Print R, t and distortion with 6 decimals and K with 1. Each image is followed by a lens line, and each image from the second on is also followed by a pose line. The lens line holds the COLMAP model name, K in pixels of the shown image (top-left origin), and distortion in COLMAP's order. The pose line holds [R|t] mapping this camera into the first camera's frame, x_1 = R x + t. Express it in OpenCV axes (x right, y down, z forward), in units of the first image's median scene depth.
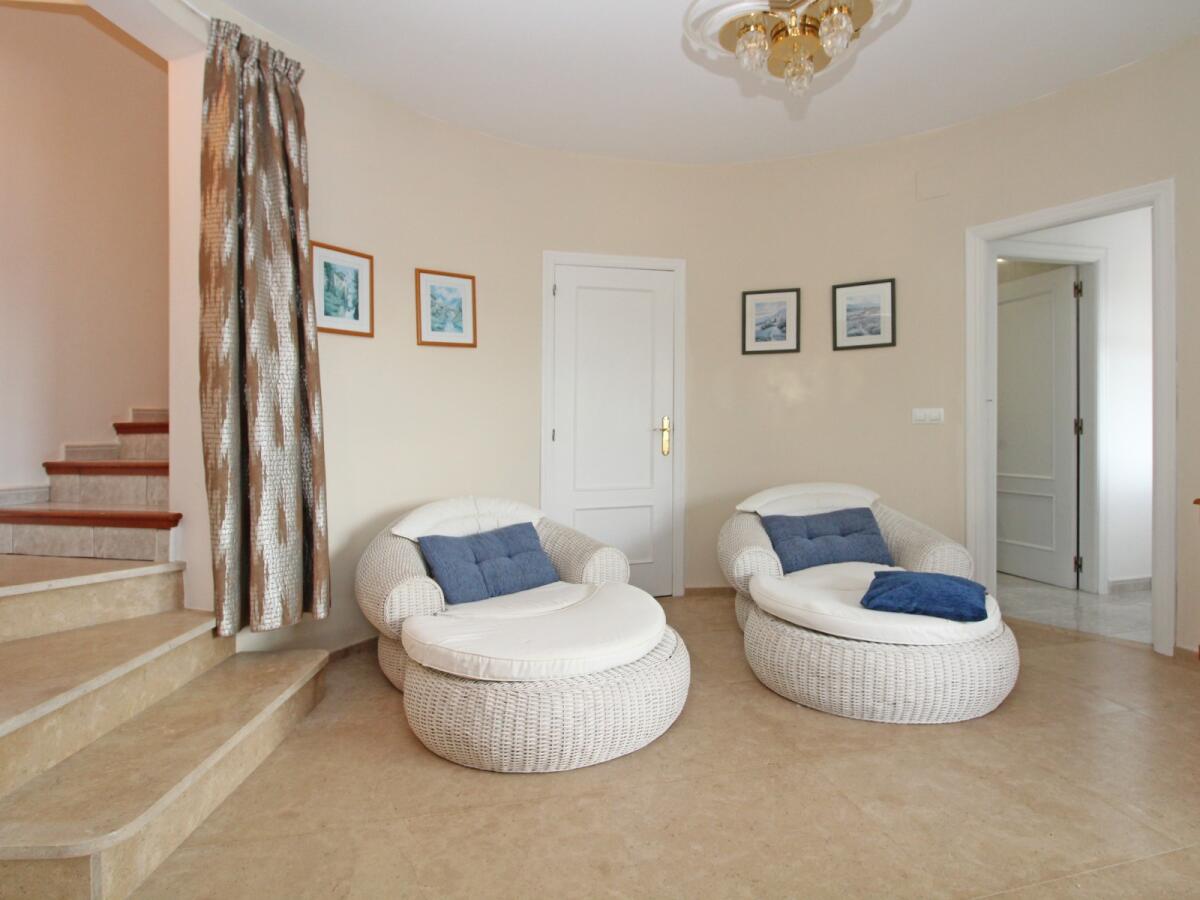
lens RADIAL K [[652.8, 0, 607.1], [0, 652.8, 441.8], [0, 0, 1]] dist [-0.001857, -0.022619]
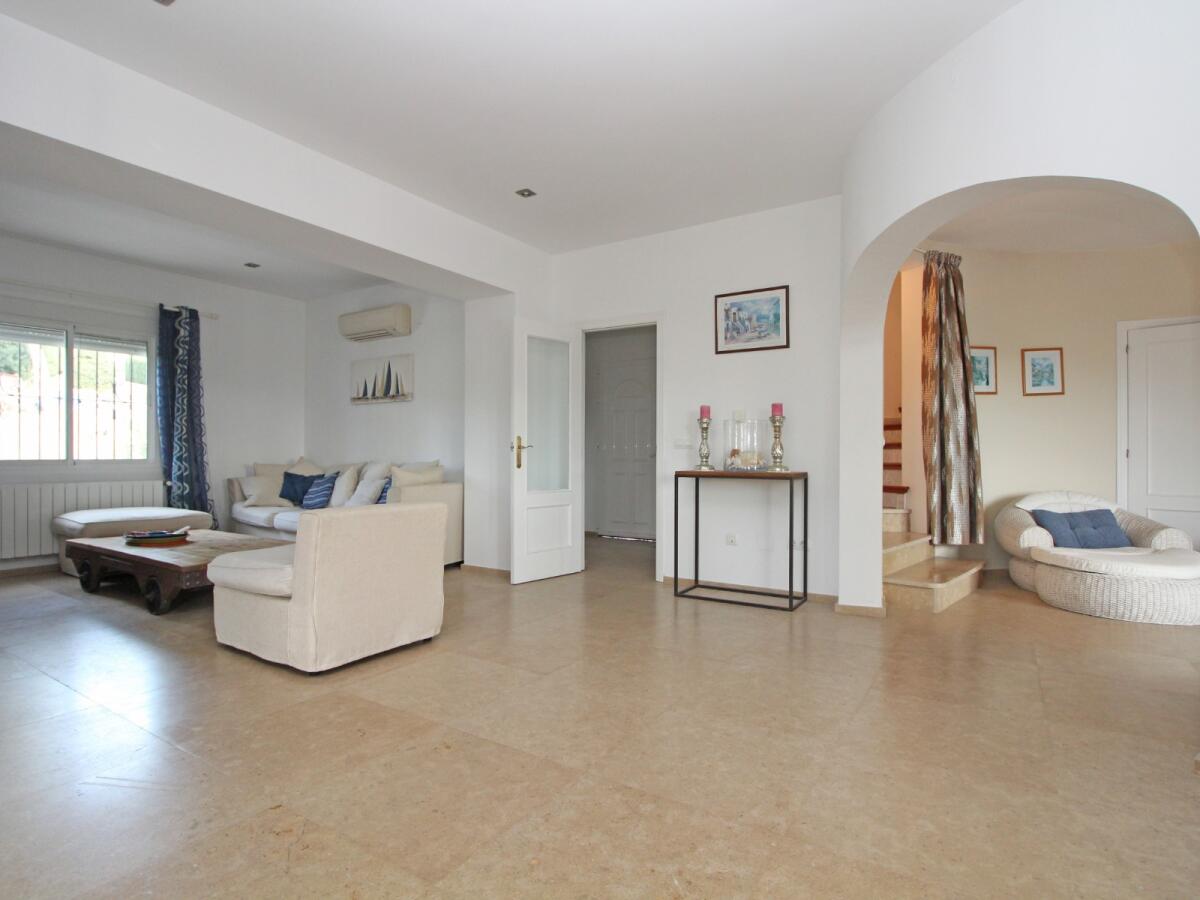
lens RADIAL K [[652.8, 0, 607.1], [0, 652.8, 441.8], [0, 0, 1]] dist [-0.001857, -0.022619]
pose [[0.730653, -0.002155, -0.682746, 0.069433], [-0.021436, 0.999430, -0.026095, 0.035908], [0.682412, 0.033702, 0.730190, -1.104640]]
